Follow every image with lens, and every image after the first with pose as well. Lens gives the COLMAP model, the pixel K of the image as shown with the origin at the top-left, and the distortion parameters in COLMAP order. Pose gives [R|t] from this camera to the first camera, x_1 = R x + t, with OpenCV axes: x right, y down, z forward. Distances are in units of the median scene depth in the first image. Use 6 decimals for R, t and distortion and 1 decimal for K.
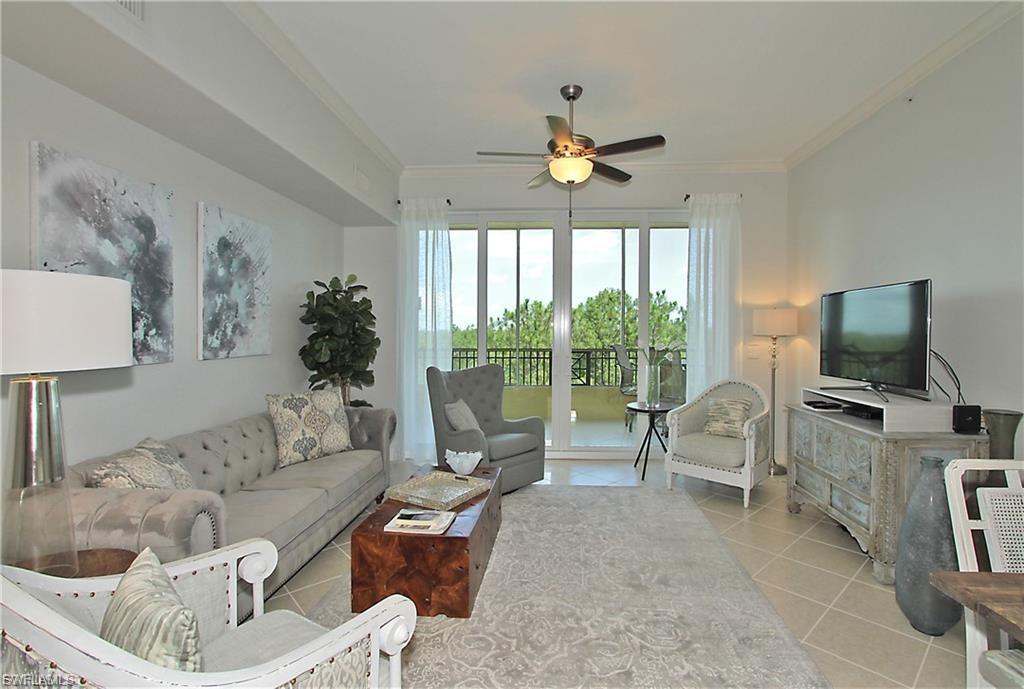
lens RADIAL K [[482.7, 0, 554.6], [0, 482.7, 340.5], [0, 0, 1]] dist [-0.002850, -0.000293]
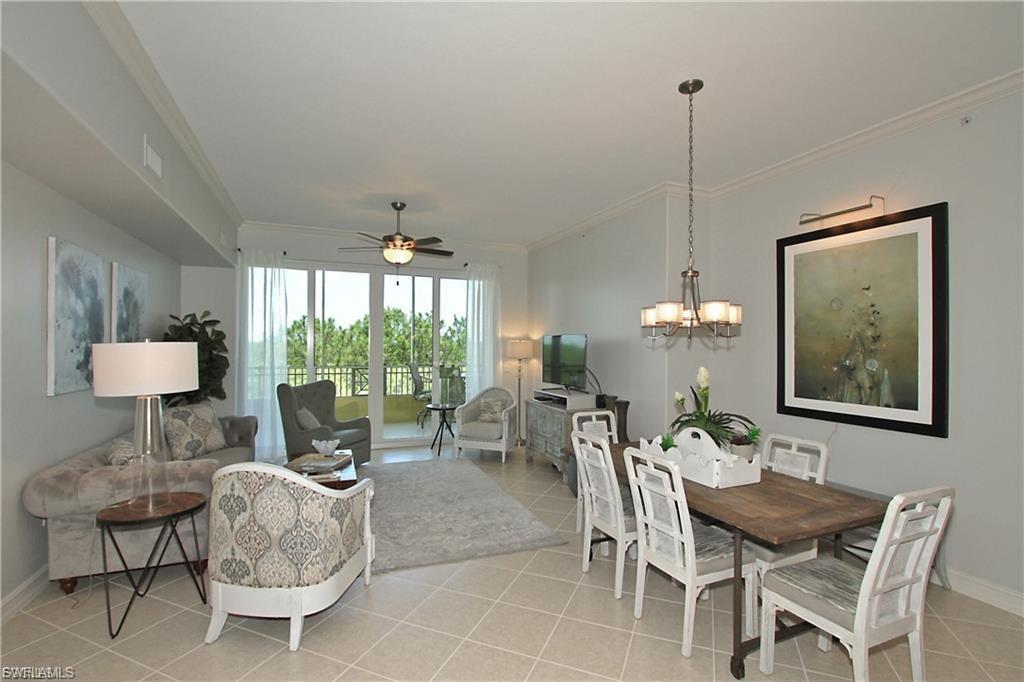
lens RADIAL K [[452.1, 0, 503.7], [0, 452.1, 348.9], [0, 0, 1]] dist [0.000677, 0.000020]
pose [[0.929717, -0.000460, 0.368275, -0.189242], [0.004202, 0.999947, -0.009360, -0.034509], [-0.368251, 0.010250, 0.929670, -0.488320]]
